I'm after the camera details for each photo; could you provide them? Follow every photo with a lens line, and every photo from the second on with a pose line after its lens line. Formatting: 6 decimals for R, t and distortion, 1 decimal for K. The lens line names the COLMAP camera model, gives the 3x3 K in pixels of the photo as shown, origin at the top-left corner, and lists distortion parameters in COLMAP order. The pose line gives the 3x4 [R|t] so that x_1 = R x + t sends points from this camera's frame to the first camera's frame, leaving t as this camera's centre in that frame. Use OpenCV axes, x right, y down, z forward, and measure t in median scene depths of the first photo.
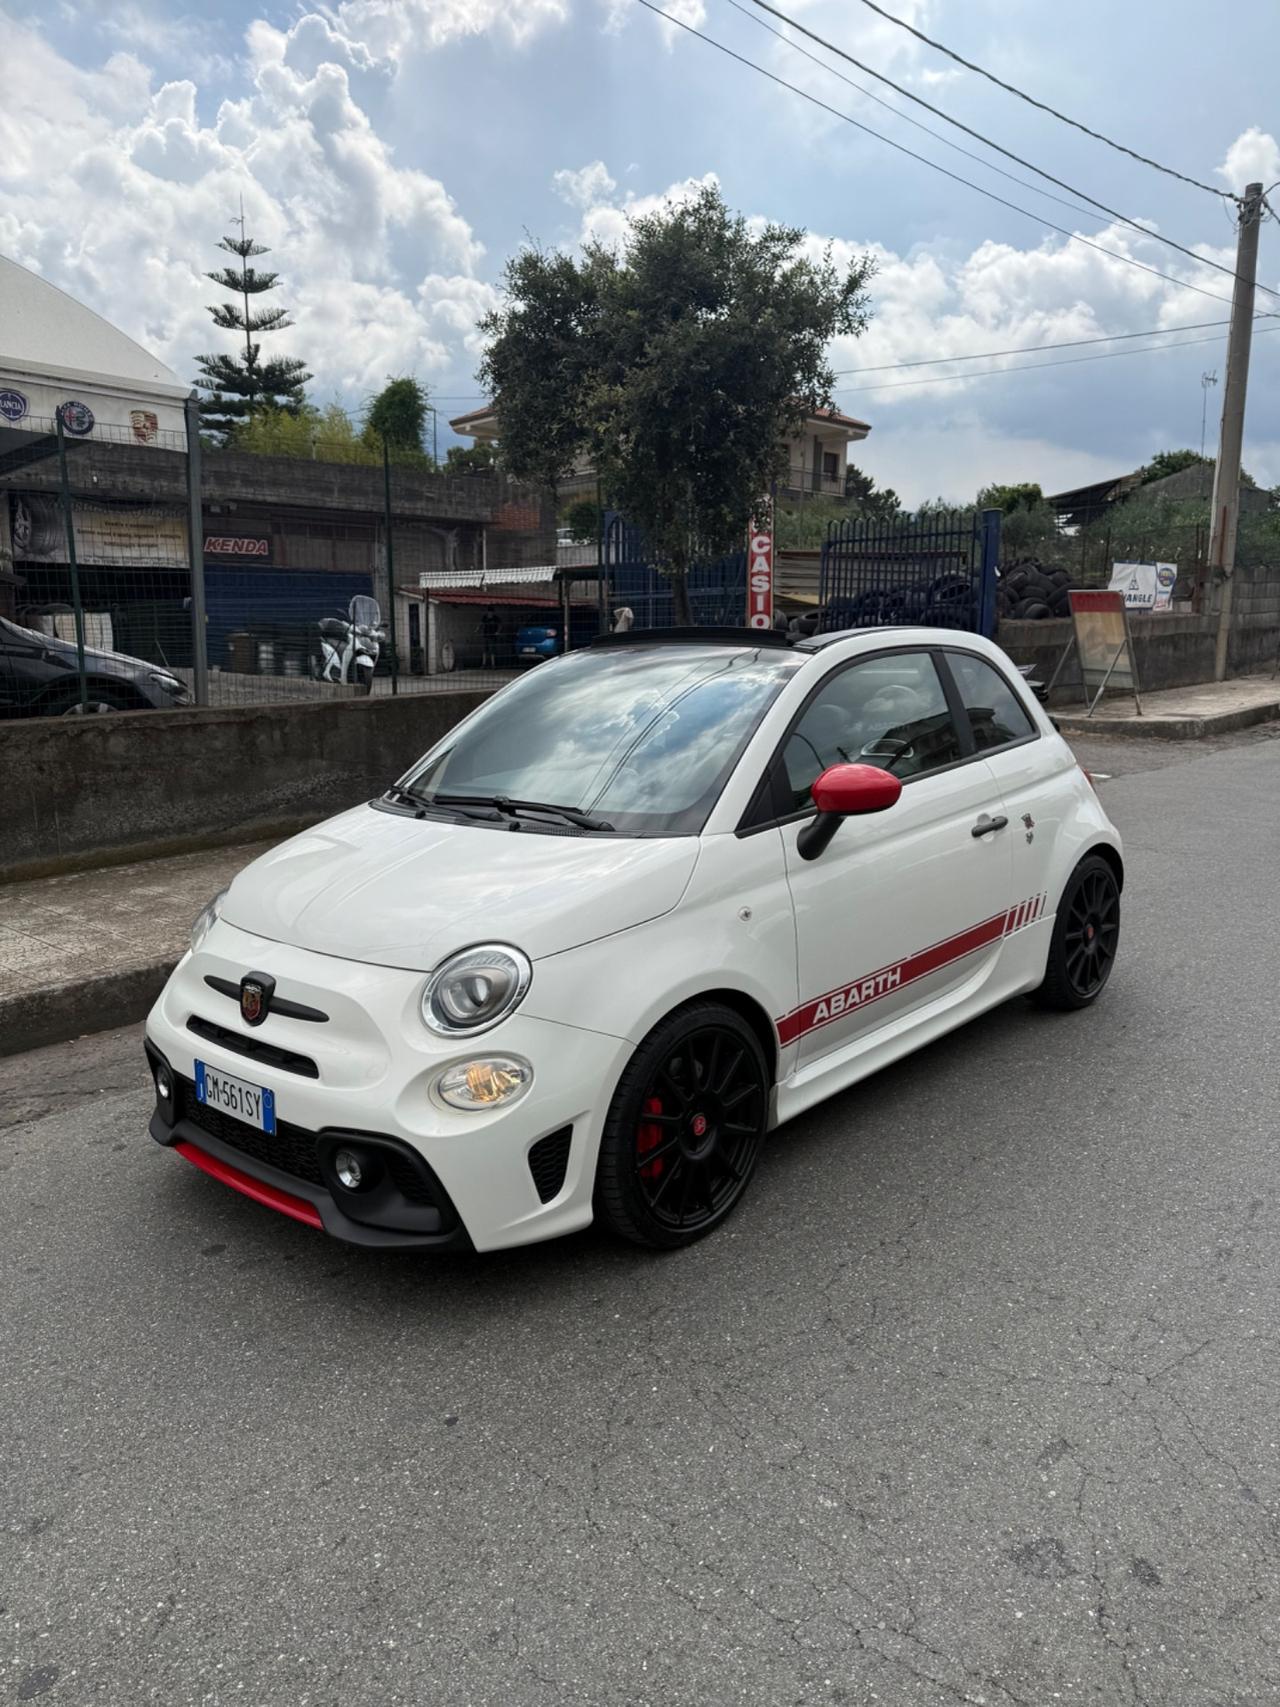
lens RADIAL K [[1215.0, 0, 632.9], [0, 1215.0, 848.0], [0, 0, 1]] dist [0.031788, -0.043089]
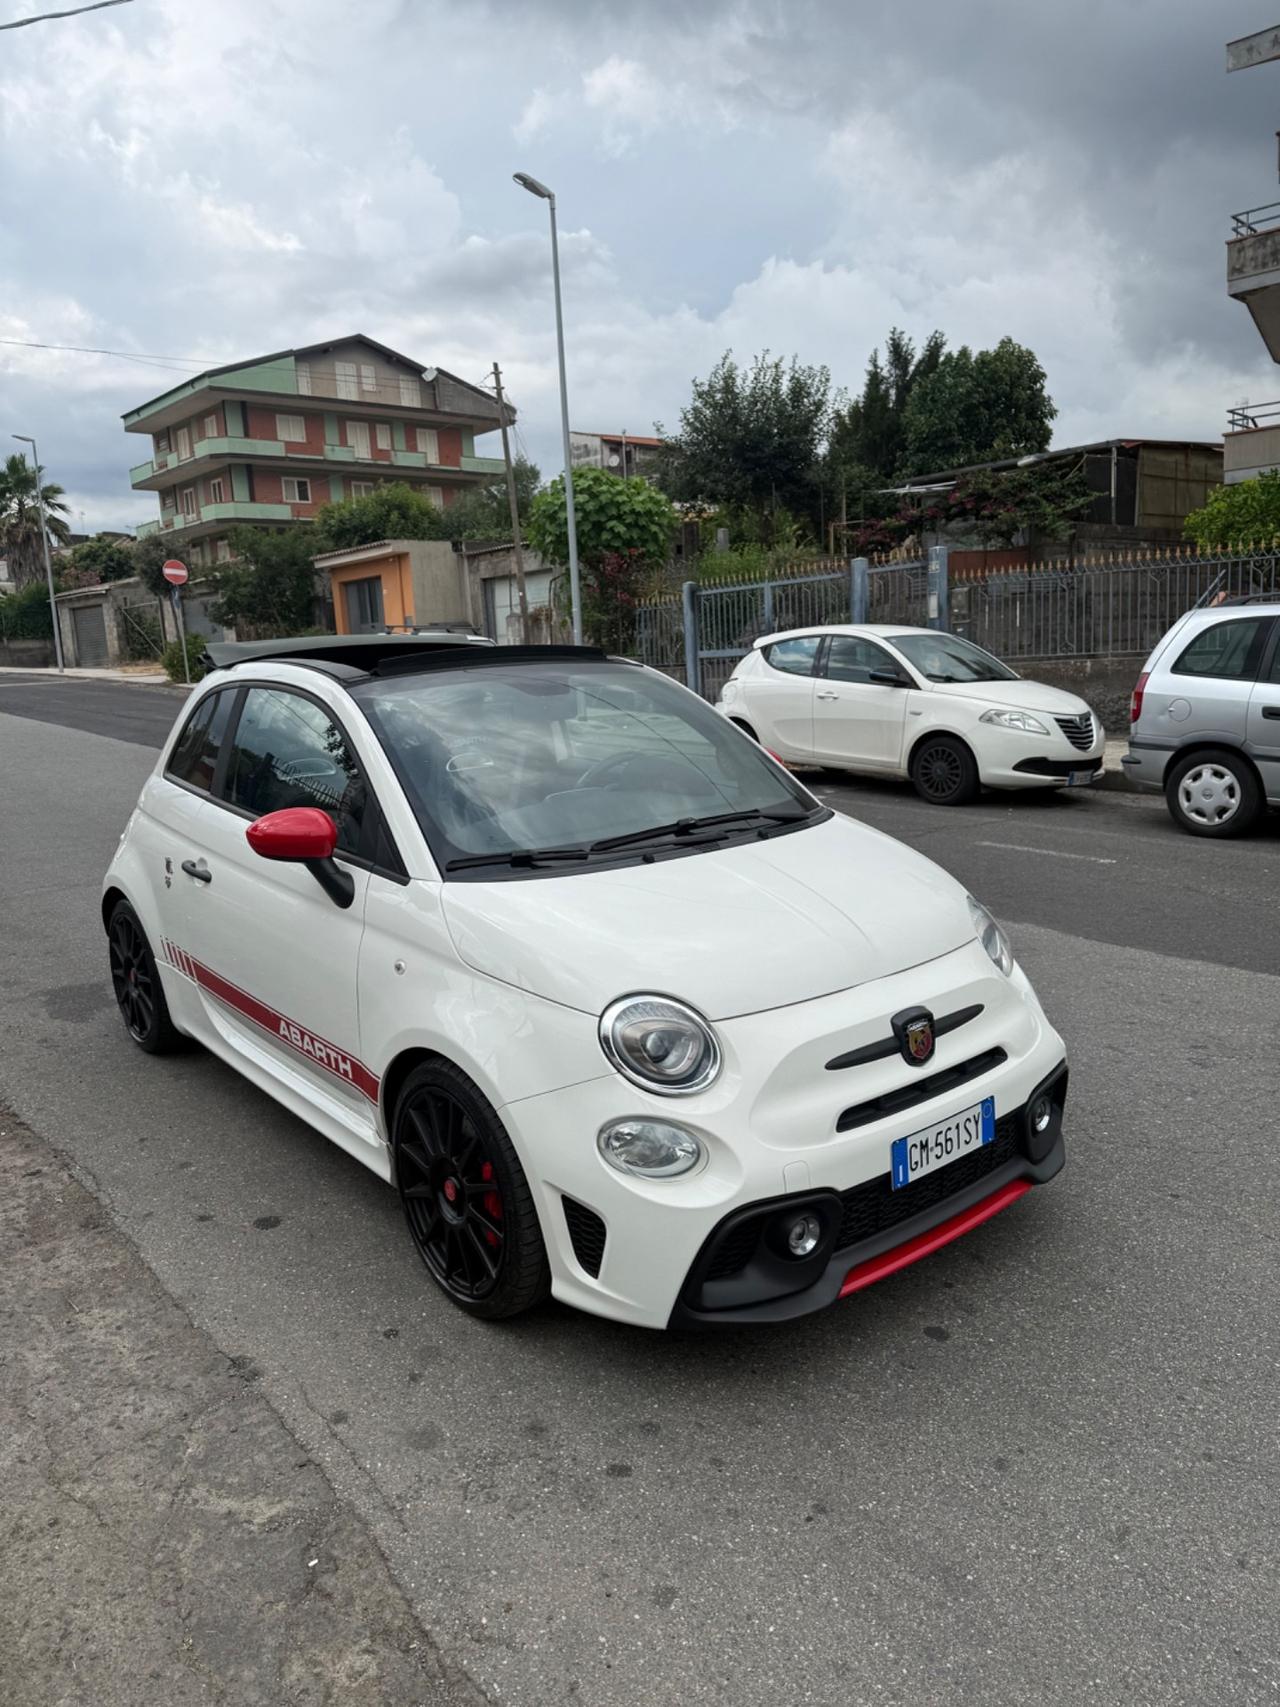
lens RADIAL K [[1211.9, 0, 642.0], [0, 1211.9, 860.3], [0, 0, 1]] dist [0.012898, -0.015182]
pose [[0.136027, -0.176864, 0.974790, -0.891567], [0.206961, 0.967300, 0.146625, -0.133432], [-0.968847, 0.181798, 0.168183, 0.760382]]
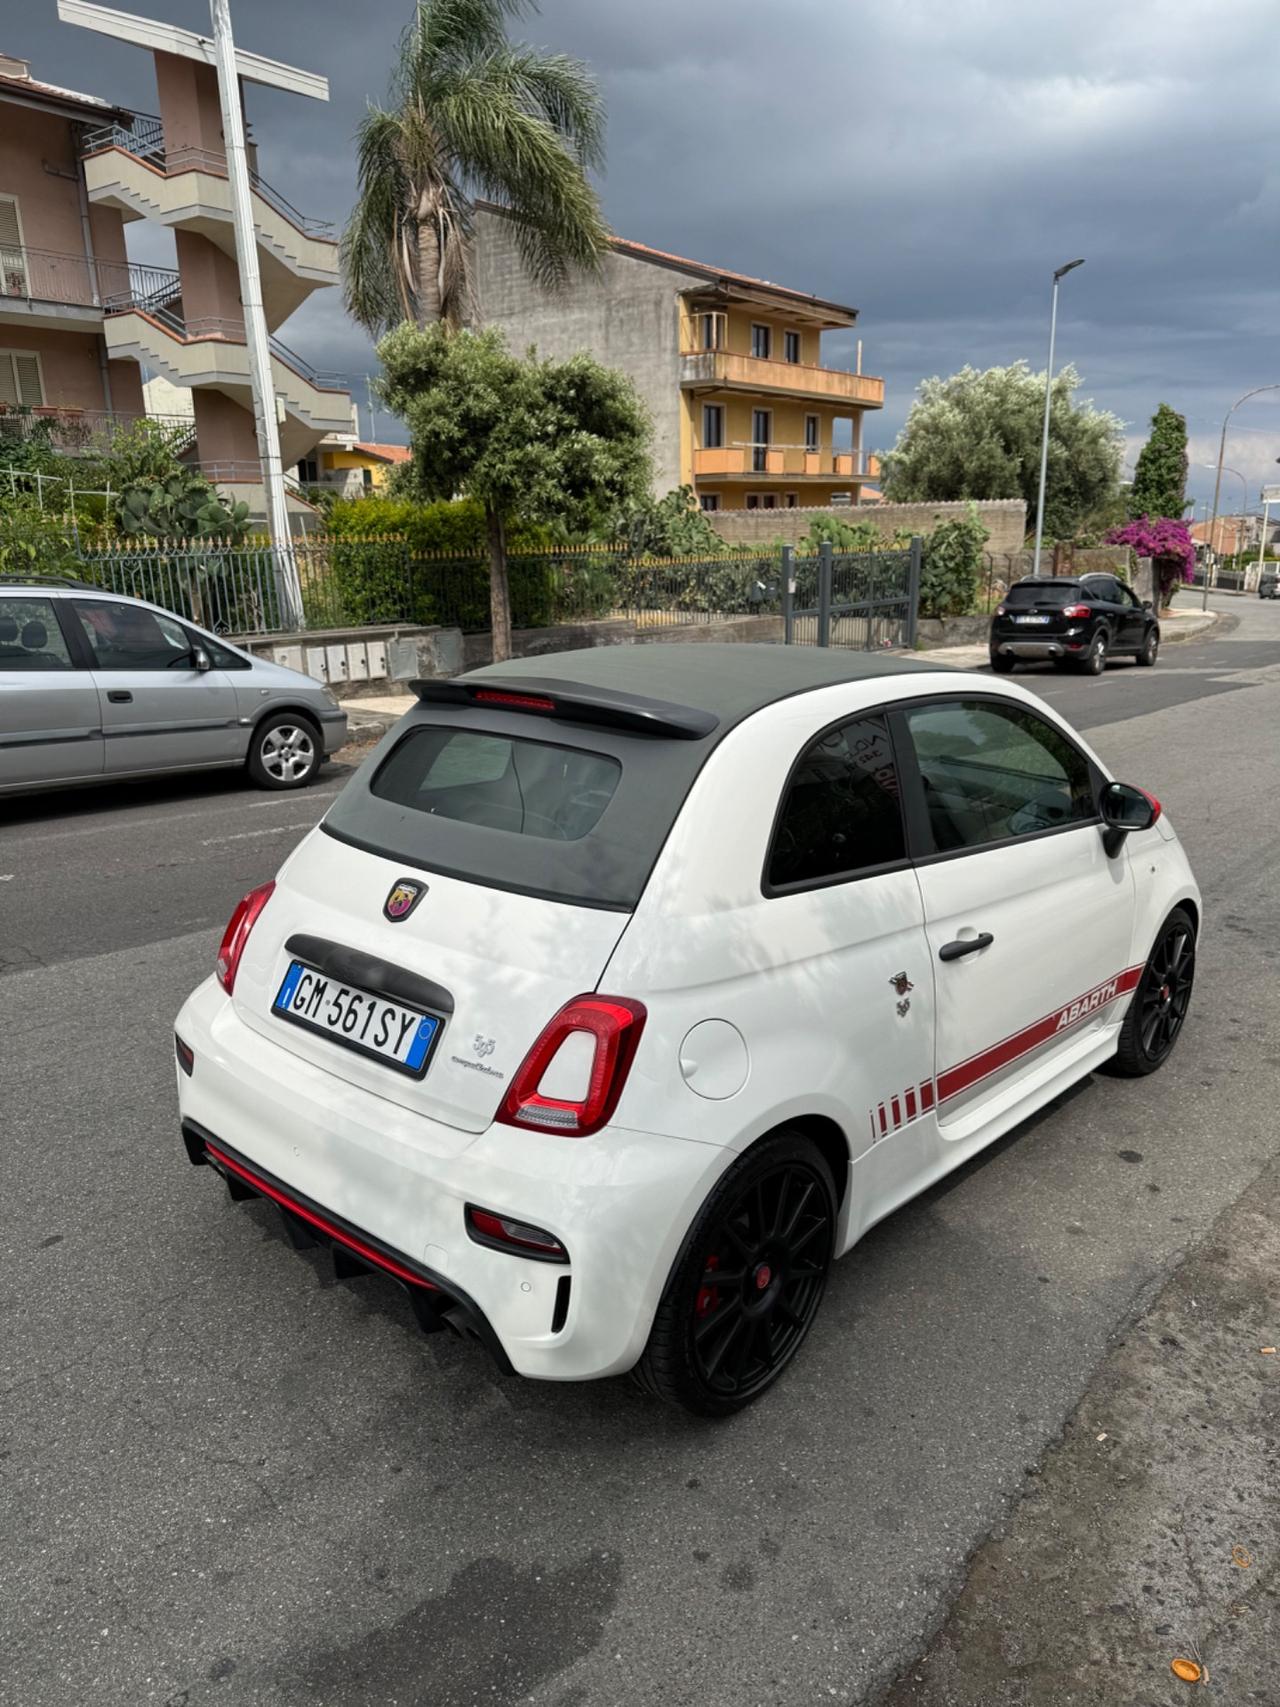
lens RADIAL K [[1217.1, 0, 639.1], [0, 1217.1, 848.8], [0, 0, 1]] dist [0.017239, -0.020134]
pose [[-0.999587, 0.016240, -0.023710, 0.224819], [0.005192, 0.913495, 0.406818, -0.420182], [0.028266, 0.406527, -0.913202, 1.931155]]
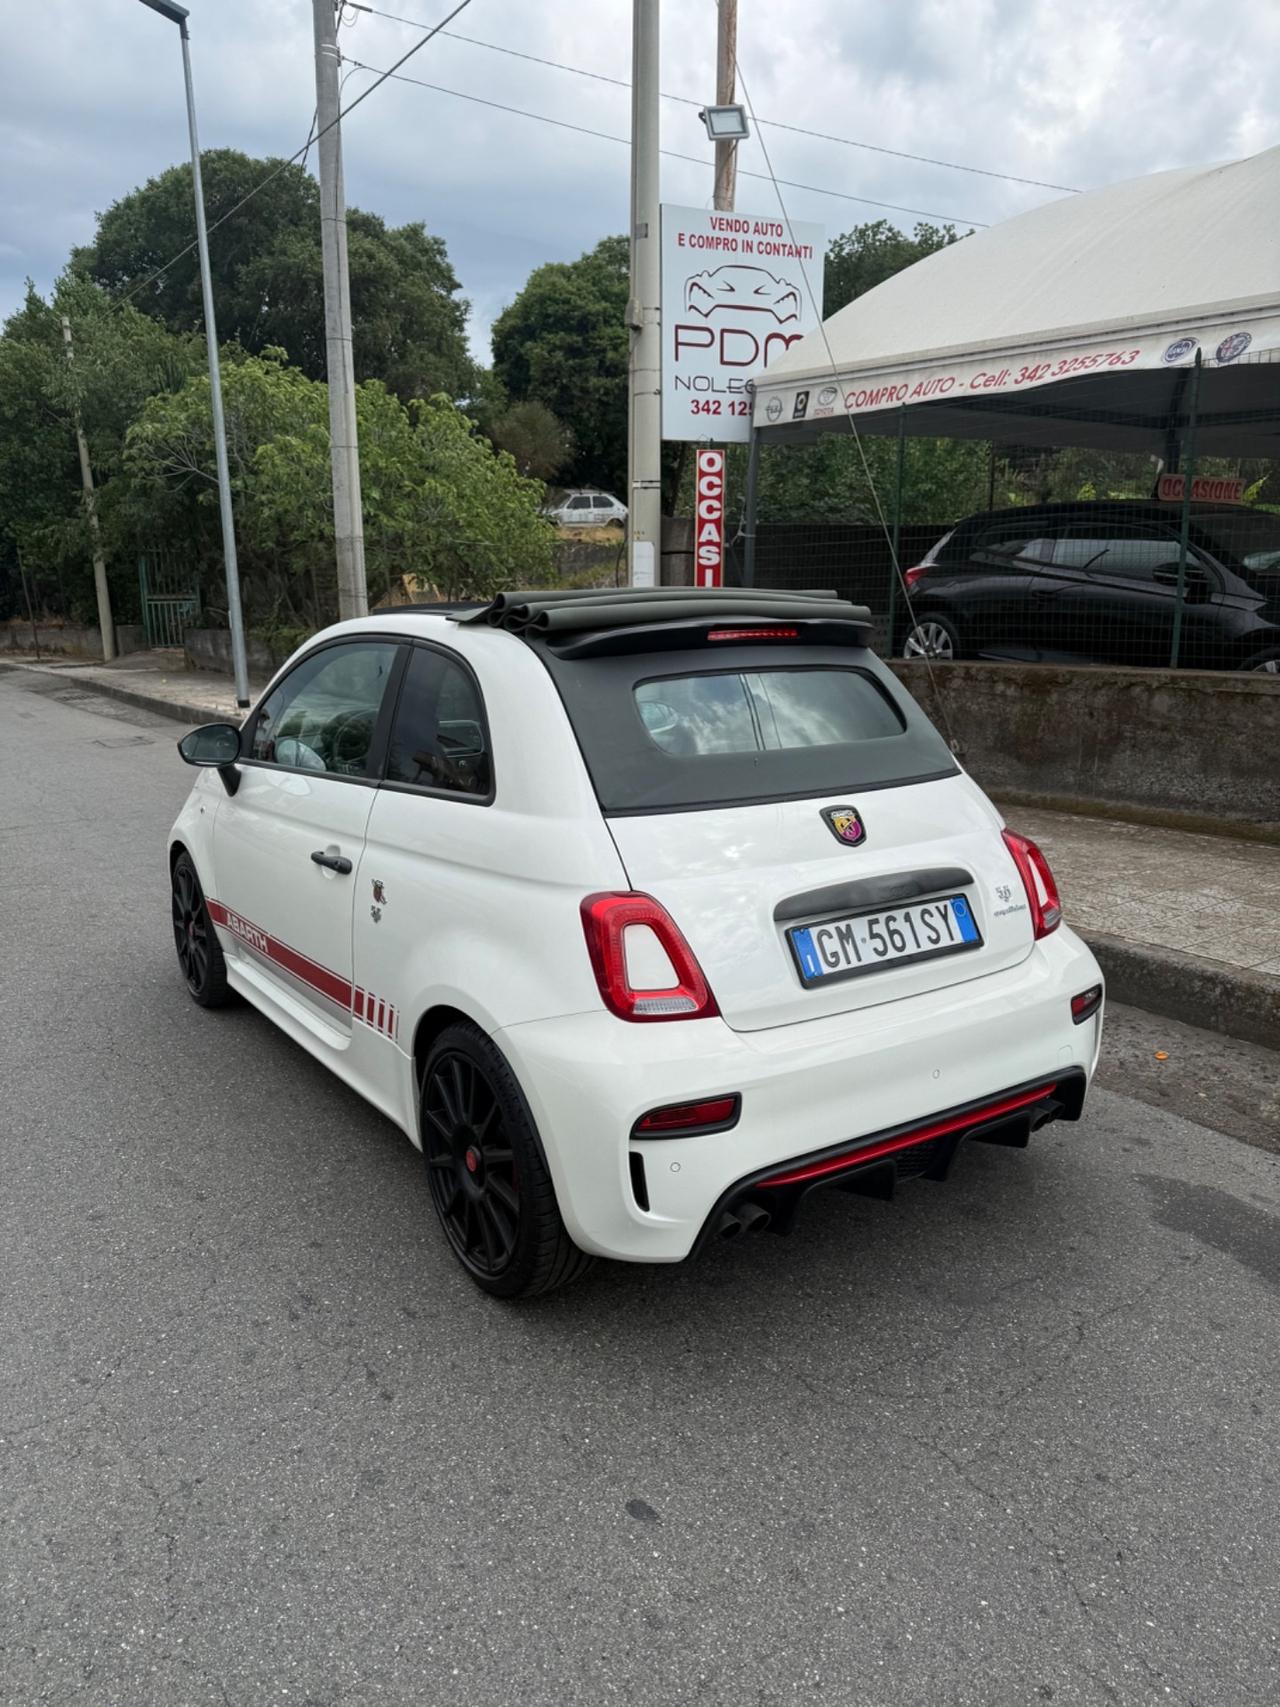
lens RADIAL K [[1200.8, 0, 649.7], [0, 1200.8, 851.3], [0, 0, 1]] dist [0.054990, -0.068359]
pose [[-0.222665, 0.226807, -0.948145, 1.005554], [-0.160117, 0.950846, 0.265056, -0.270550], [0.961656, 0.210833, -0.175404, 1.344634]]
